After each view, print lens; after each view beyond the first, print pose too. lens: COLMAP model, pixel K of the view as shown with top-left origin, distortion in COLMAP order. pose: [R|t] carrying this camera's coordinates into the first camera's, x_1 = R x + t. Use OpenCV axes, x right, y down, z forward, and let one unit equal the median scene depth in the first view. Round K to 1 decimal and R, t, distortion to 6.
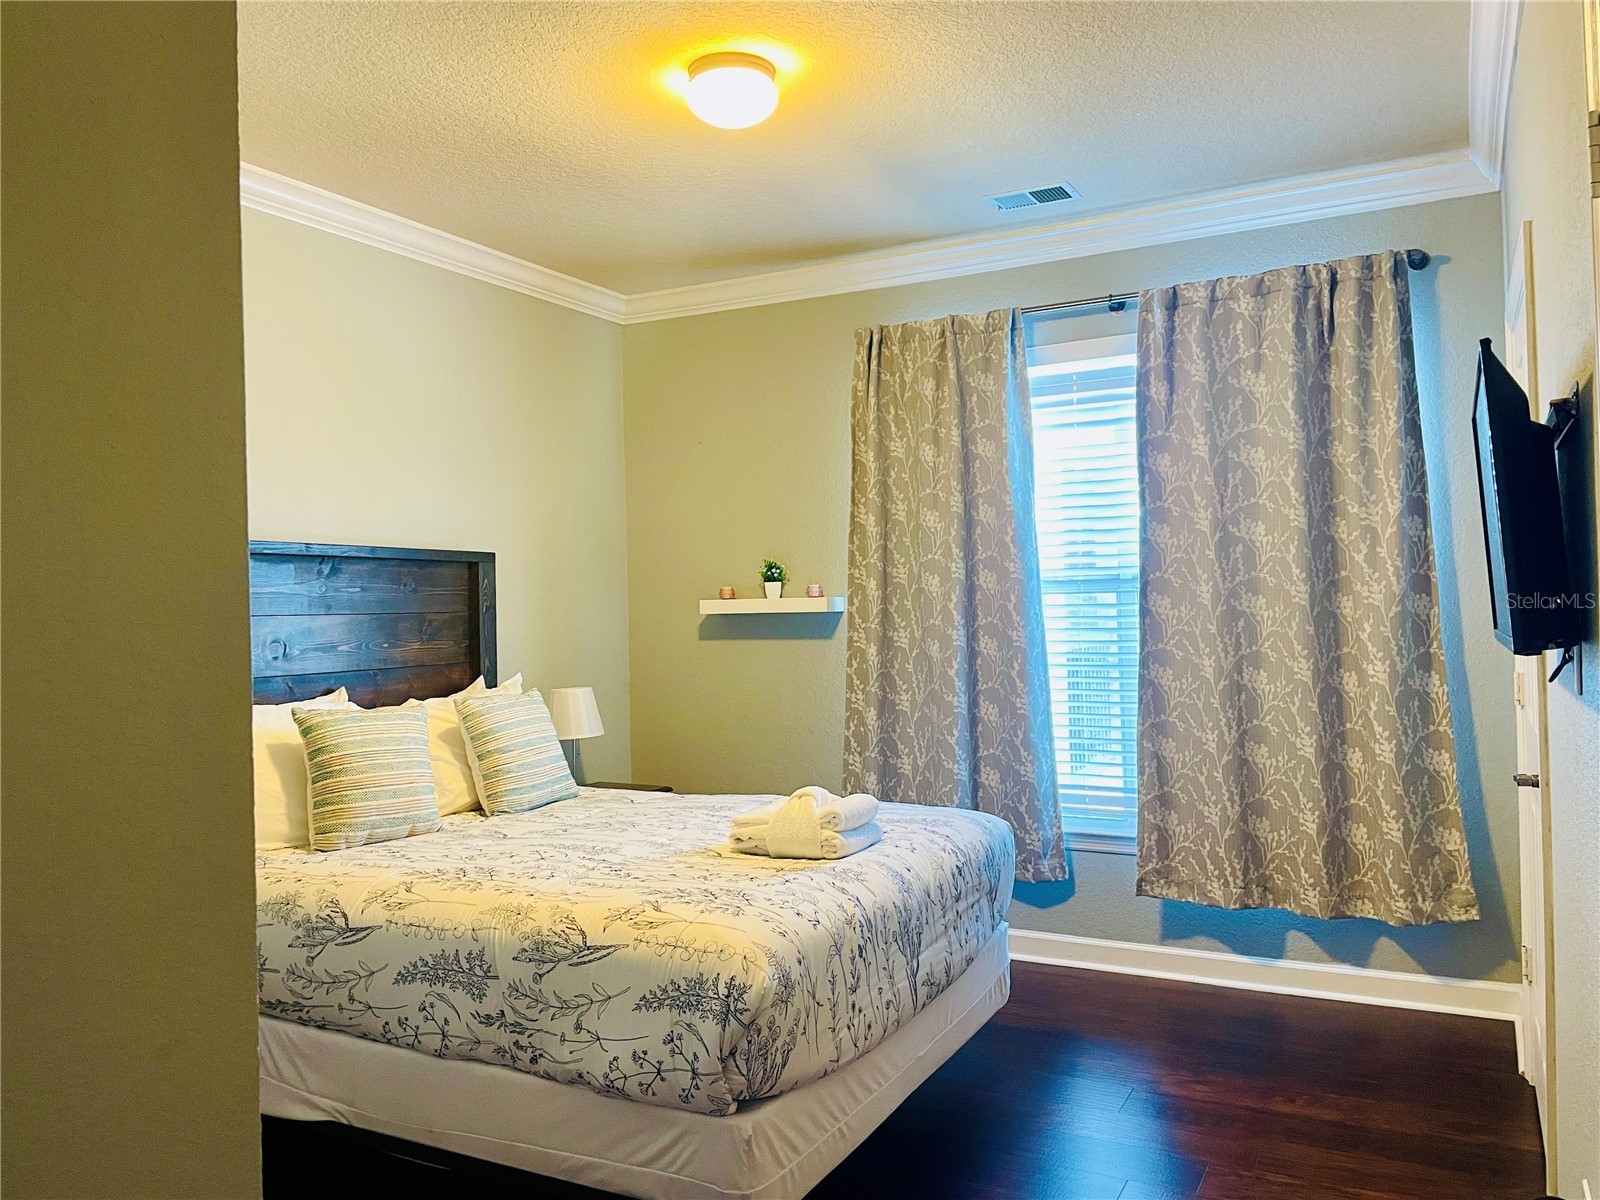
lens RADIAL K [[1210.6, 0, 801.8], [0, 1210.6, 598.9], [0, 0, 1]] dist [0.084107, -0.106318]
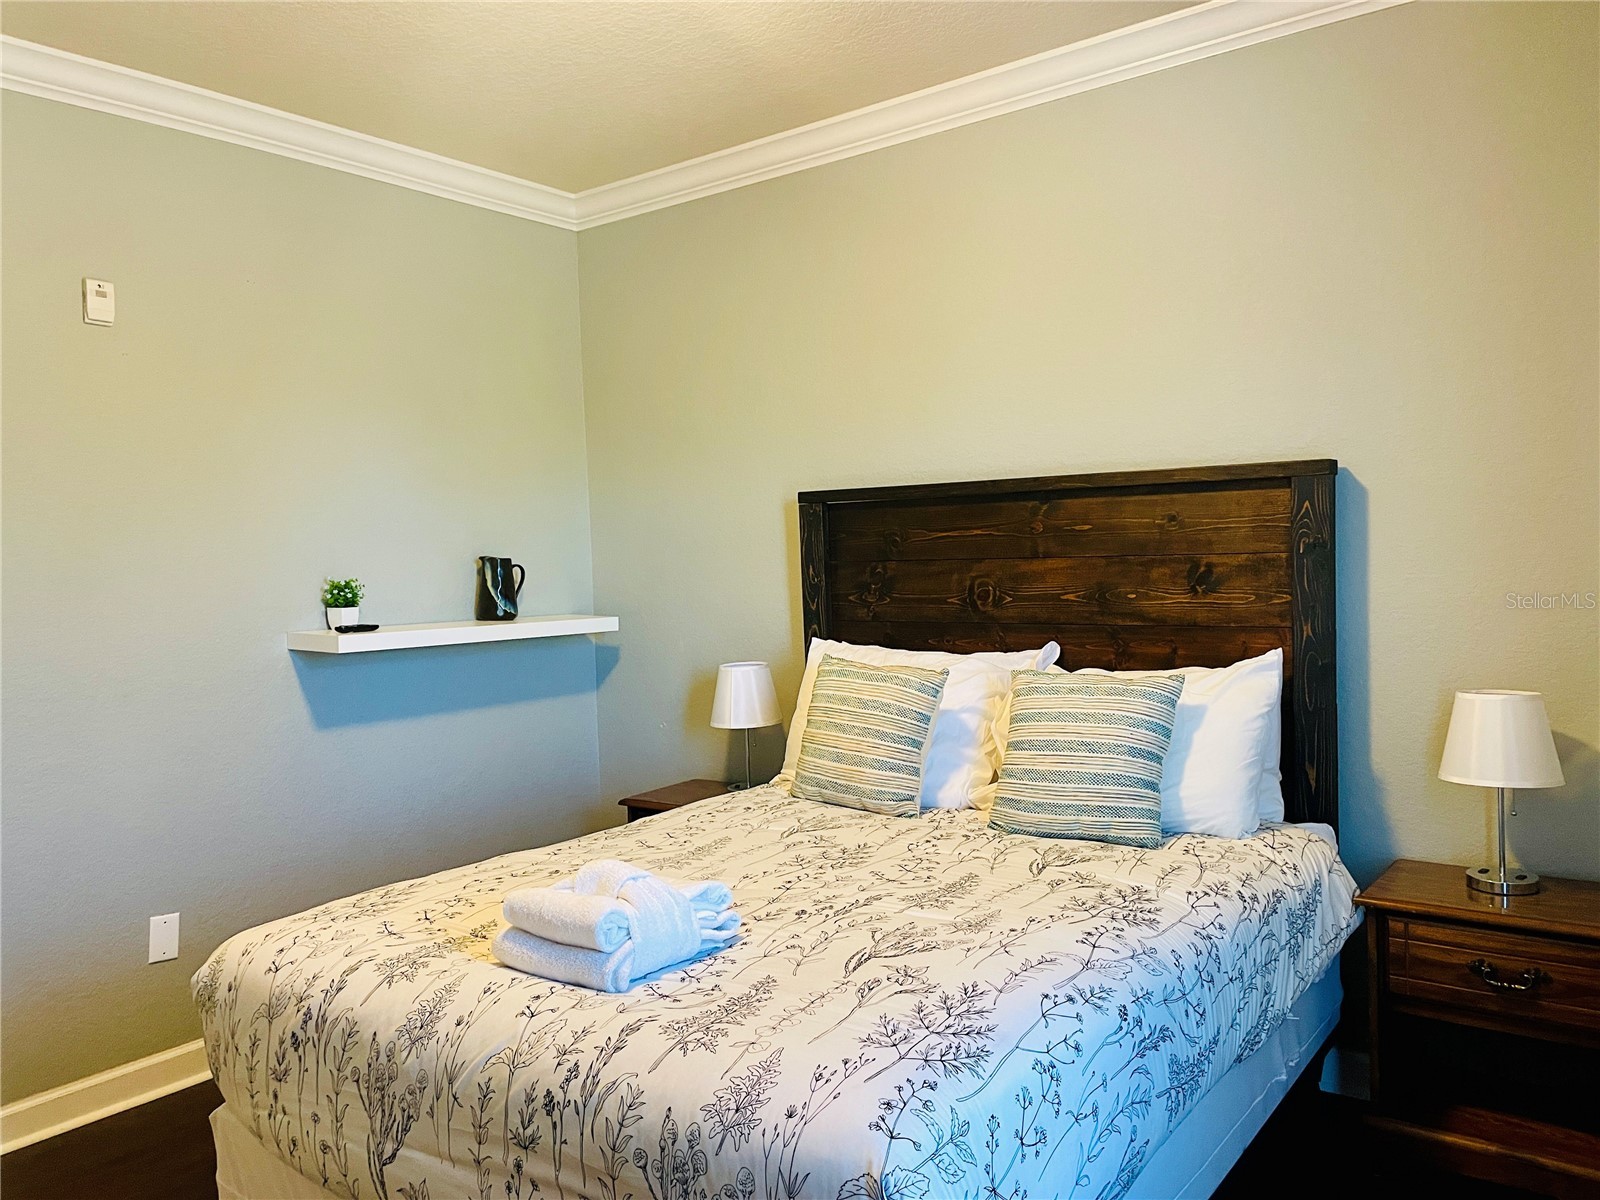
lens RADIAL K [[1210.6, 0, 801.2], [0, 1210.6, 600.1], [0, 0, 1]] dist [0.084107, -0.106318]
pose [[-0.149509, 0.068367, -0.986394, 0.637939], [0.036867, 0.997298, 0.063535, -0.023436], [0.988073, -0.026867, -0.151626, 1.227714]]
